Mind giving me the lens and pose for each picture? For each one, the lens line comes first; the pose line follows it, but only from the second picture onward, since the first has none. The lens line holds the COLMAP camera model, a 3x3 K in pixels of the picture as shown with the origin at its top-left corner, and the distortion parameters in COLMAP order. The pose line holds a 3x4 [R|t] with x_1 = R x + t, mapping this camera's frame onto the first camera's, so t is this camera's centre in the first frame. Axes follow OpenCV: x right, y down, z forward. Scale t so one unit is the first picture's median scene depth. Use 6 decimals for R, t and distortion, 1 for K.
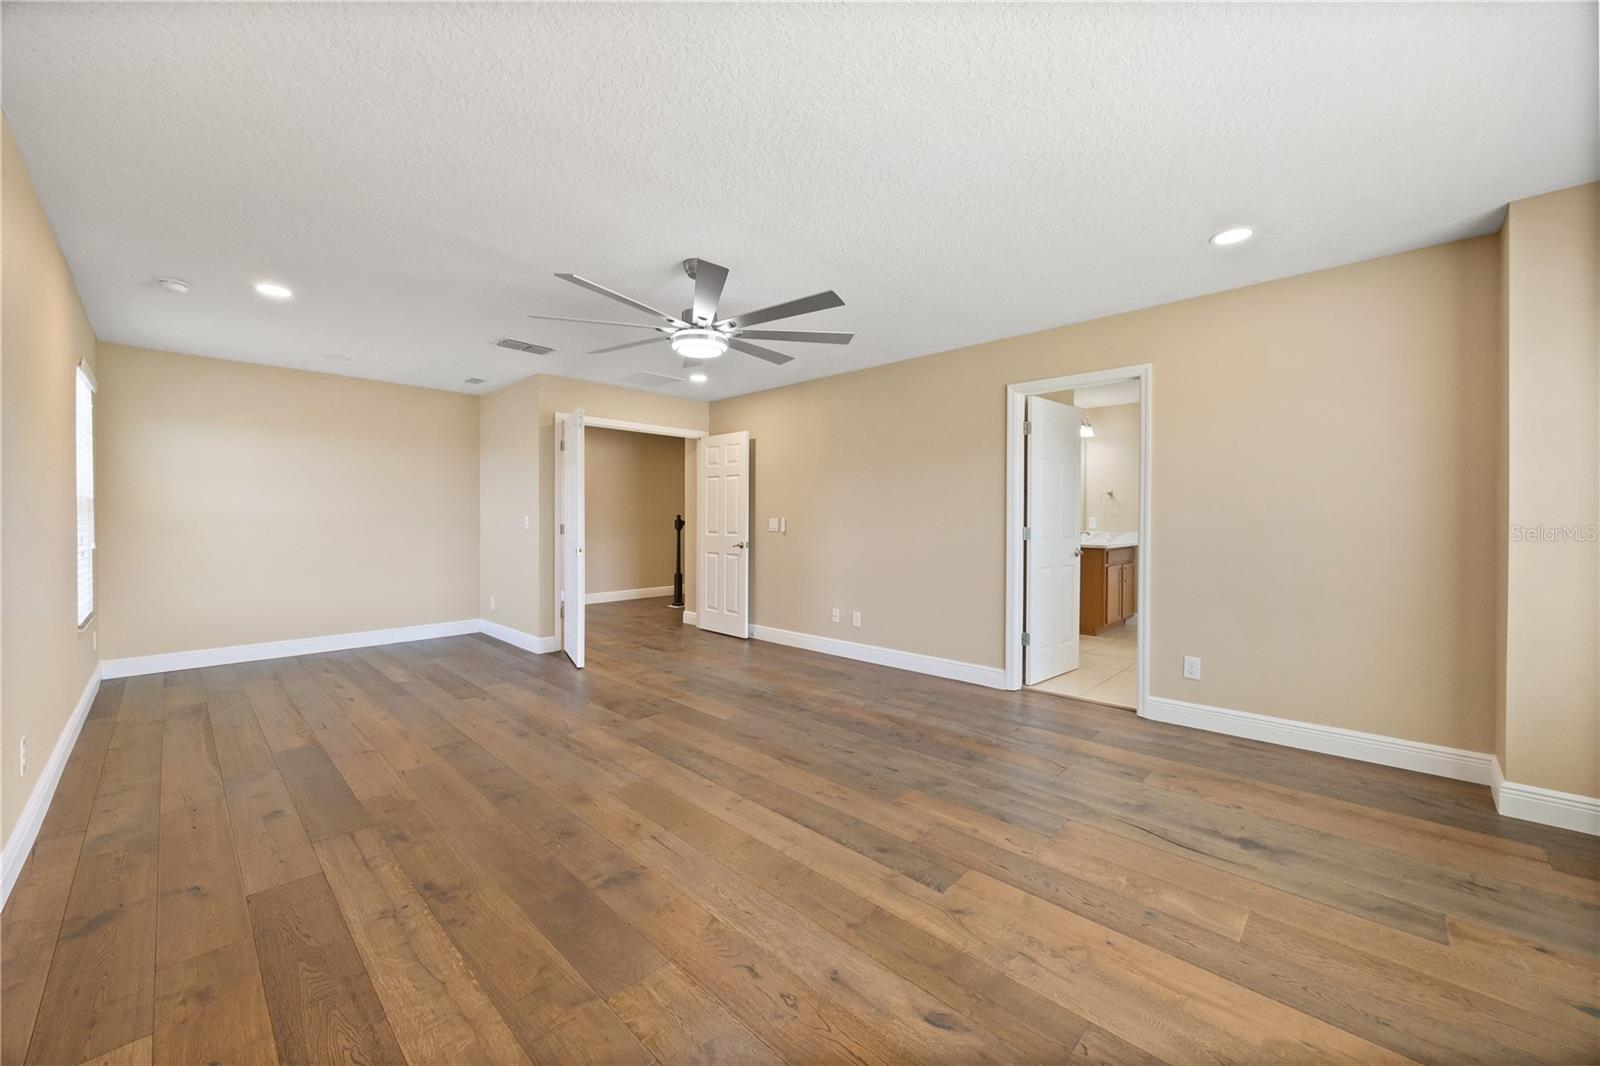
lens RADIAL K [[610.0, 0, 798.8], [0, 610.0, 515.3], [0, 0, 1]] dist [0.000056, -0.000014]
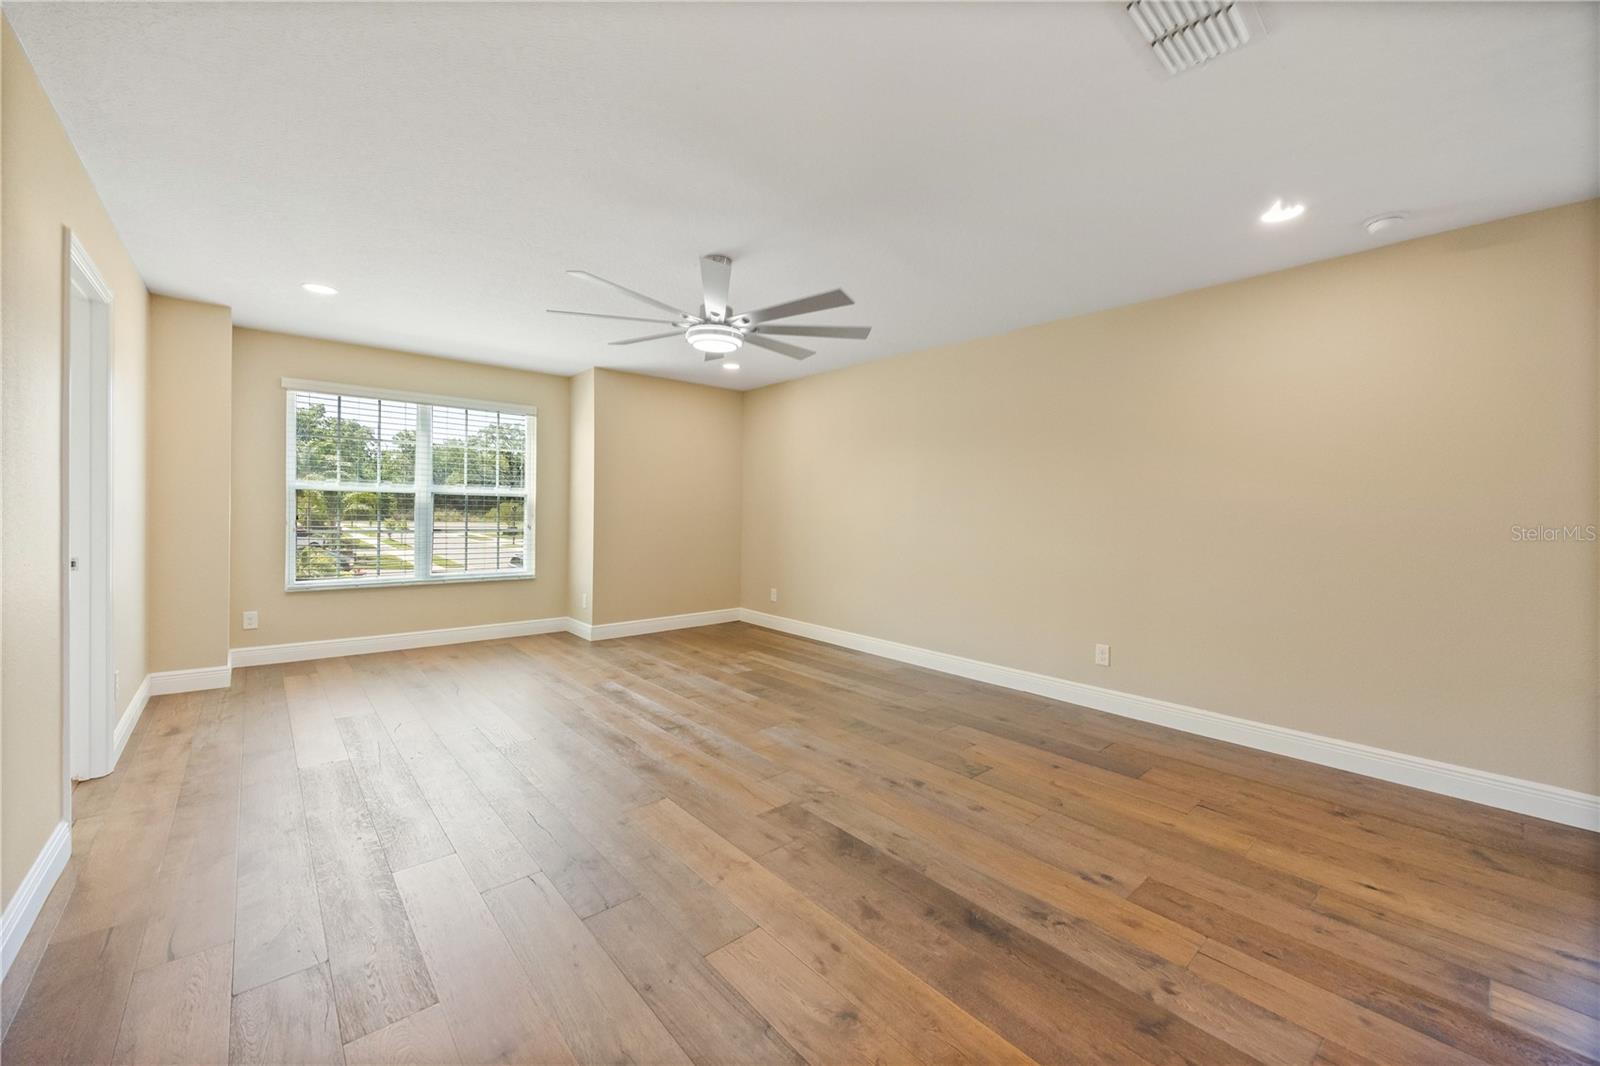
lens RADIAL K [[610.0, 0, 798.8], [0, 610.0, 515.3], [0, 0, 1]] dist [0.000056, -0.000014]
pose [[-0.996661, -0.012114, 0.080753, -0.450122], [-0.011708, 0.999916, 0.005508, -0.003775], [-0.080813, 0.004545, -0.996719, 2.321750]]
